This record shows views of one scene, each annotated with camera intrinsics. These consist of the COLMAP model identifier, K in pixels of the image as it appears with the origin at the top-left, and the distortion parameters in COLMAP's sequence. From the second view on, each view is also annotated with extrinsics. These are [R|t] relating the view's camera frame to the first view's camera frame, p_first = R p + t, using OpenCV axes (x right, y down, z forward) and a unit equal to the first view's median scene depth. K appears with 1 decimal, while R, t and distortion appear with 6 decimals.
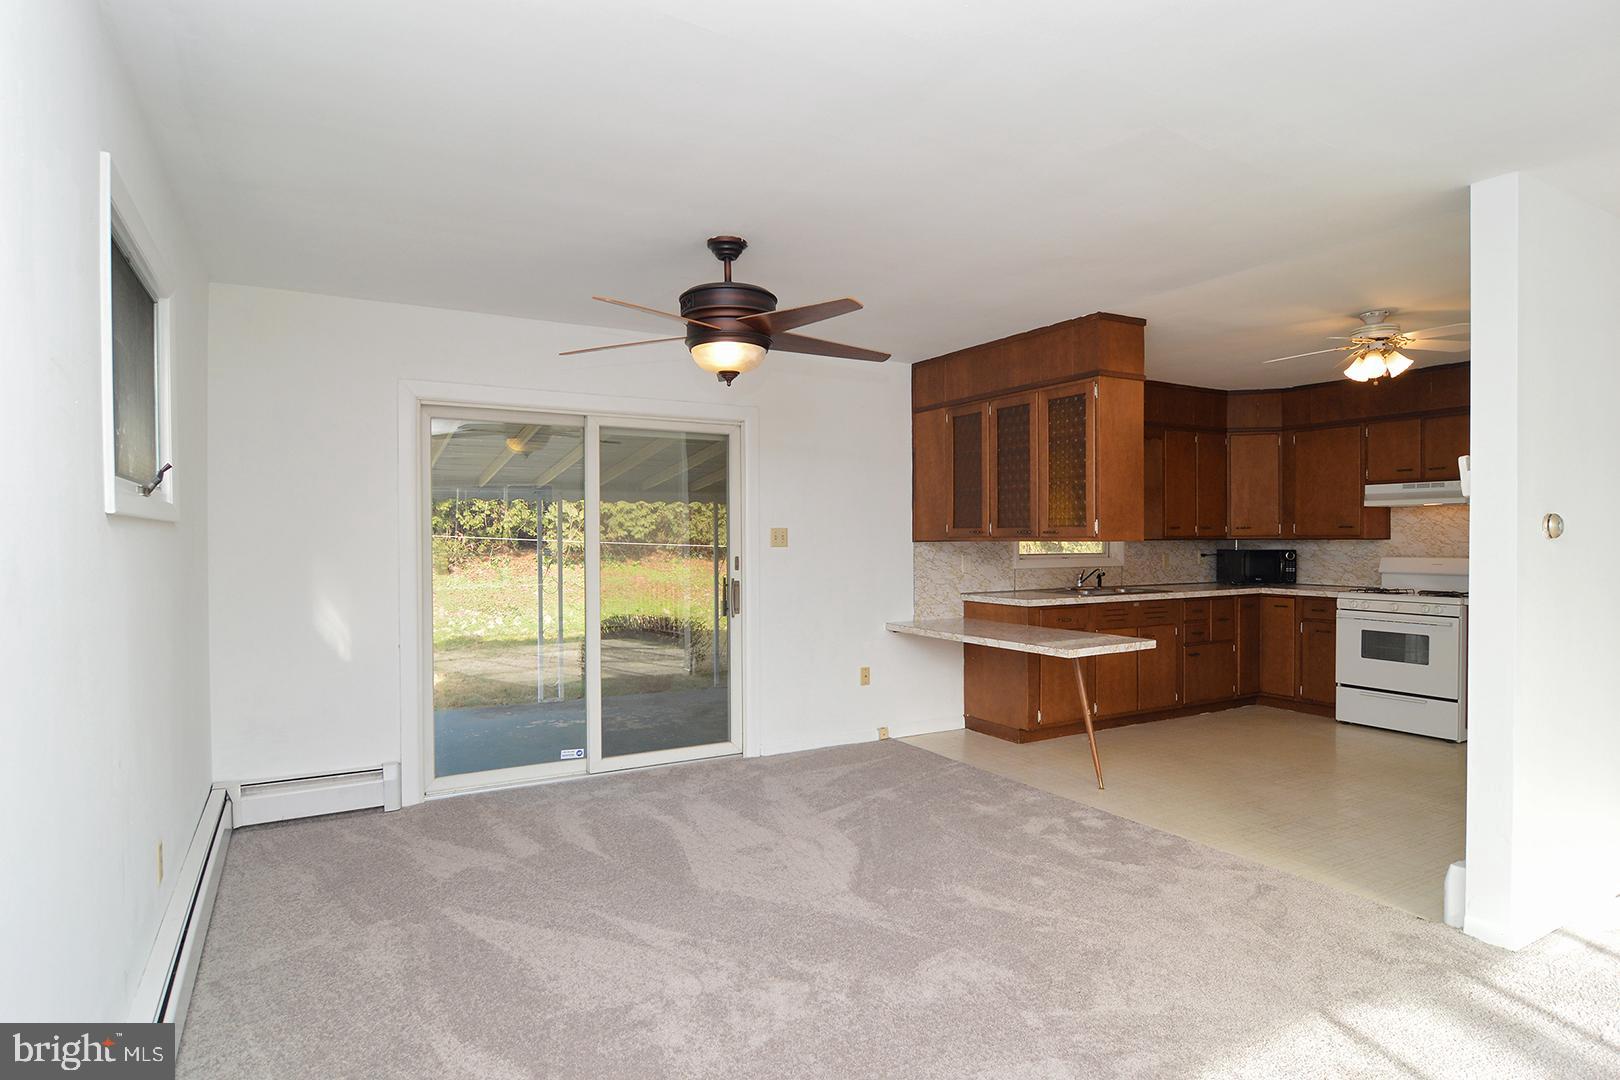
lens RADIAL K [[882.1, 0, 813.0], [0, 882.1, 545.7], [0, 0, 1]] dist [-0.008556, -0.008522]
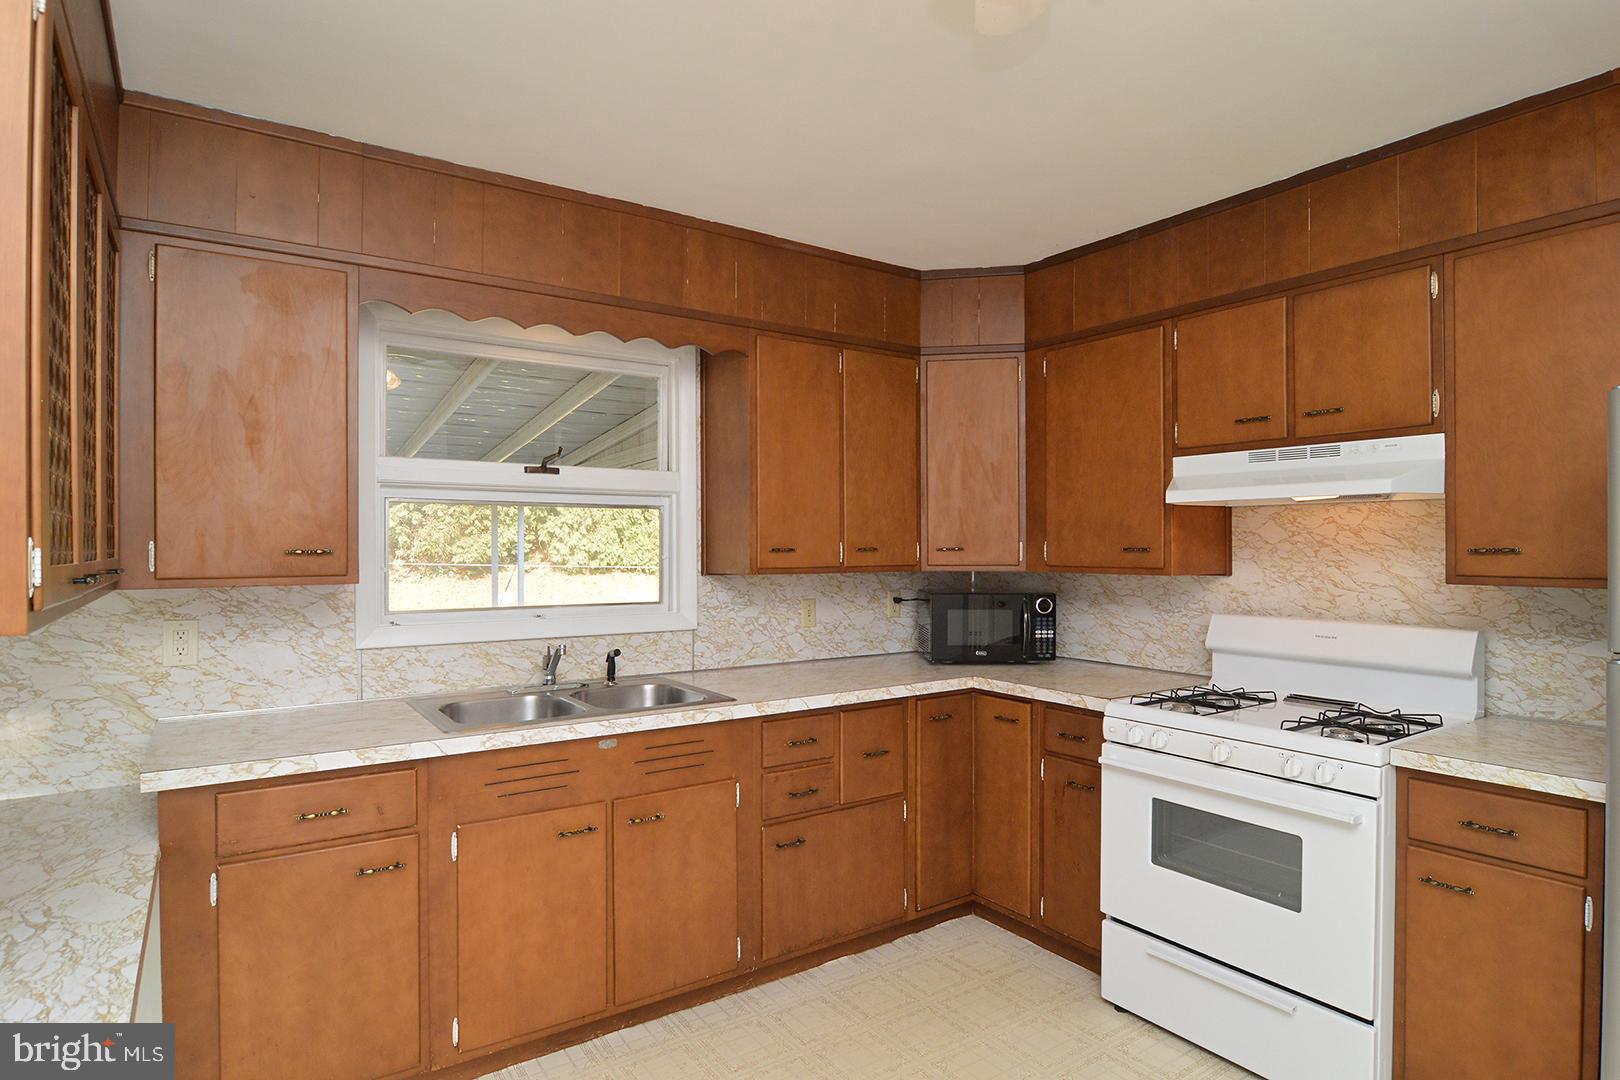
lens RADIAL K [[882.1, 0, 813.0], [0, 882.1, 545.7], [0, 0, 1]] dist [-0.008556, -0.008522]
pose [[0.997010, 0.001984, 0.077245, 0.430205], [-0.001279, 0.999957, -0.009178, -0.020084], [-0.077259, 0.009052, 0.996970, 0.592302]]
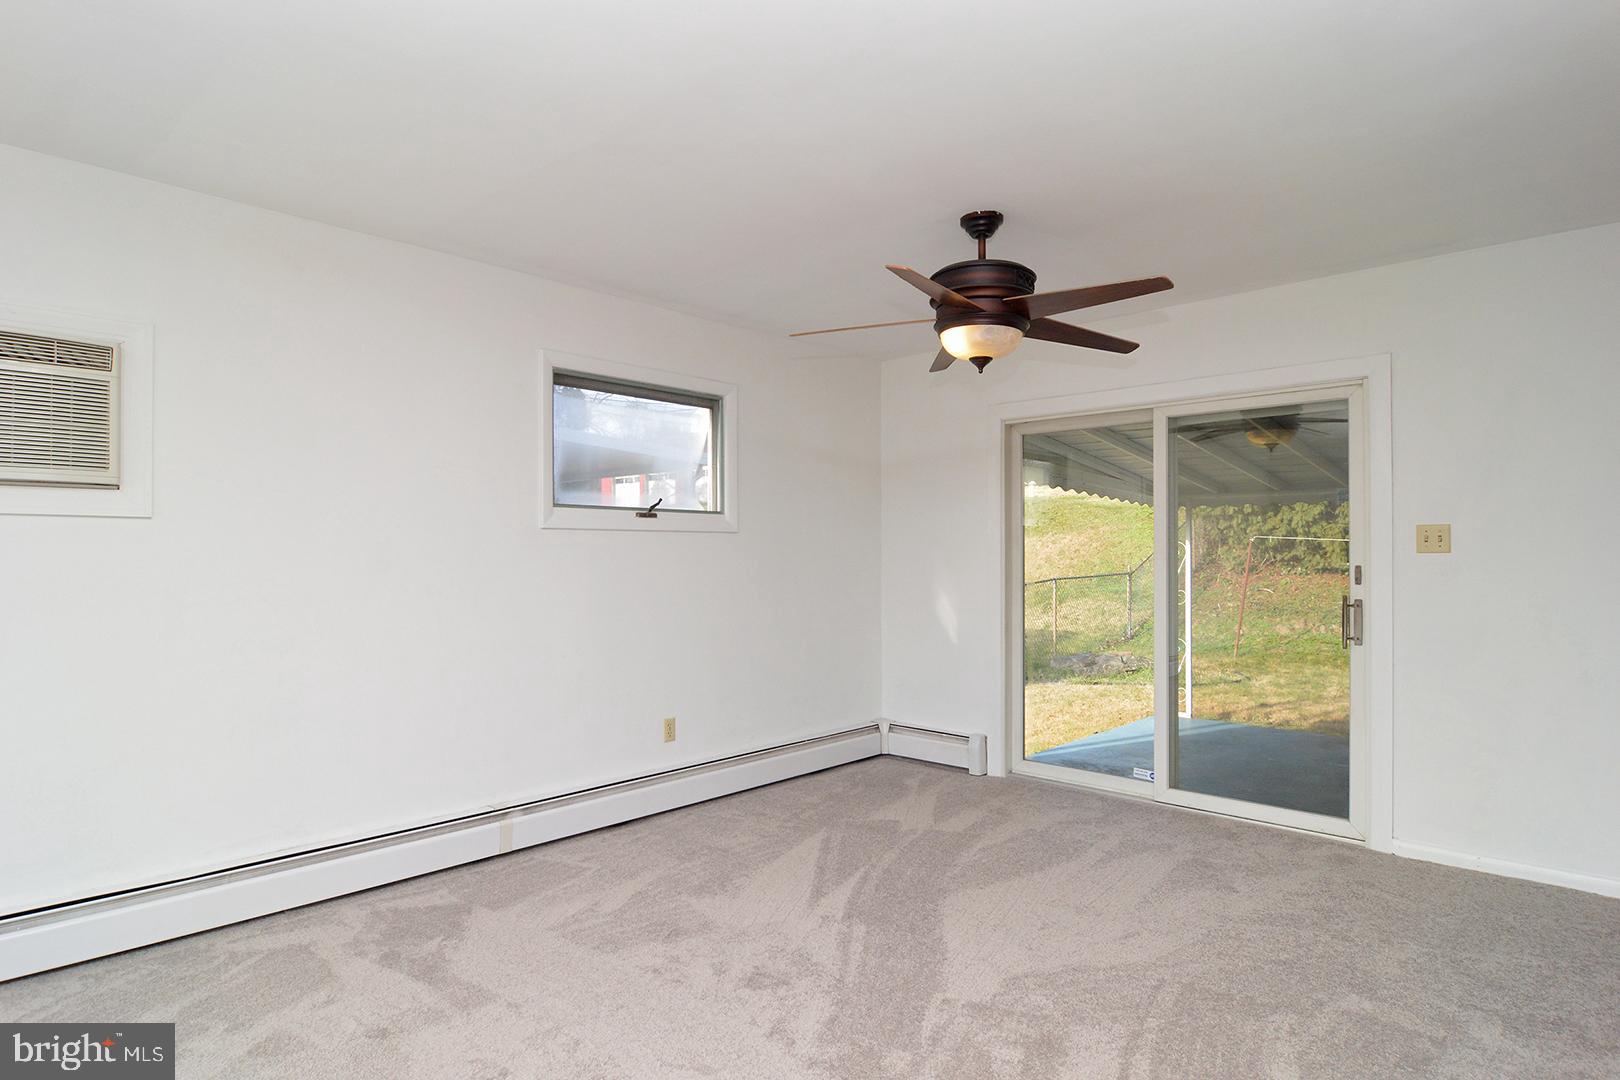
lens RADIAL K [[882.1, 0, 813.0], [0, 882.1, 545.7], [0, 0, 1]] dist [-0.008556, -0.008522]
pose [[0.290031, -0.004846, -0.957005, 0.410491], [-0.008539, 0.999934, -0.007651, 0.004334], [0.956979, 0.010391, 0.289970, 0.314944]]
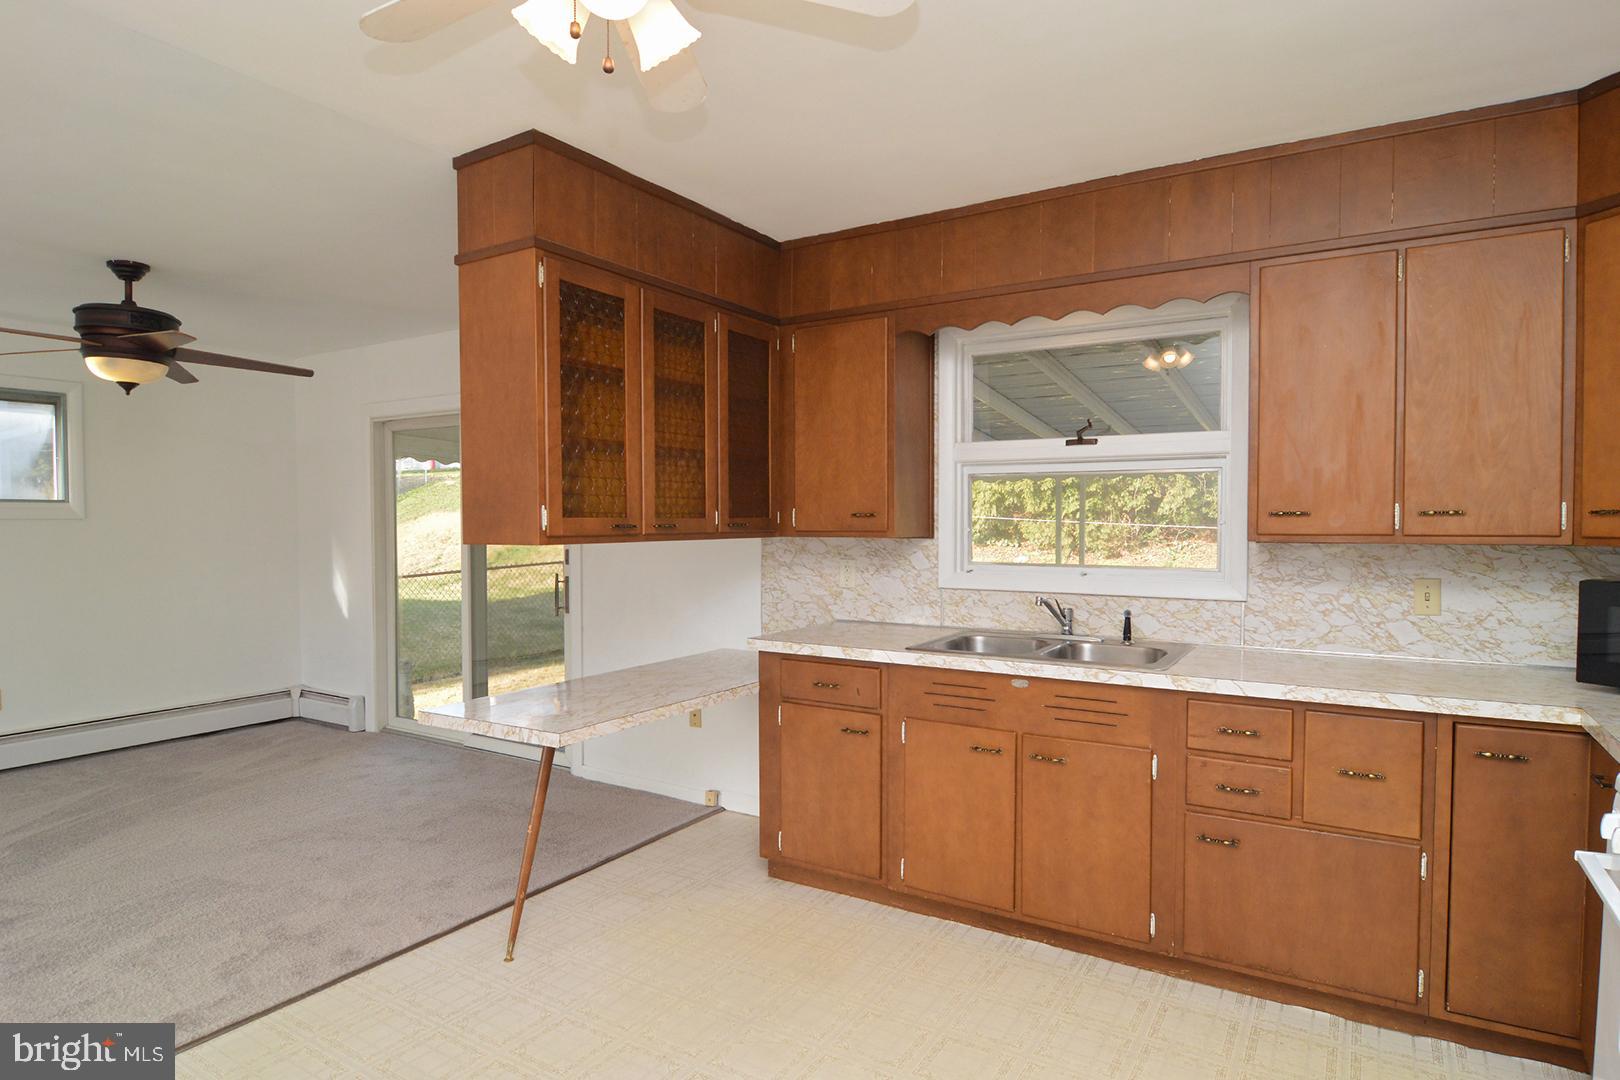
lens RADIAL K [[899.9, 0, 815.4], [0, 899.9, 542.4], [0, 0, 1]] dist [-0.008009, -0.009142]
pose [[0.470014, 0.025722, -0.882284, 0.729867], [-0.007836, 0.999658, 0.024969, -0.017287], [0.882624, -0.004822, 0.470055, 0.688451]]
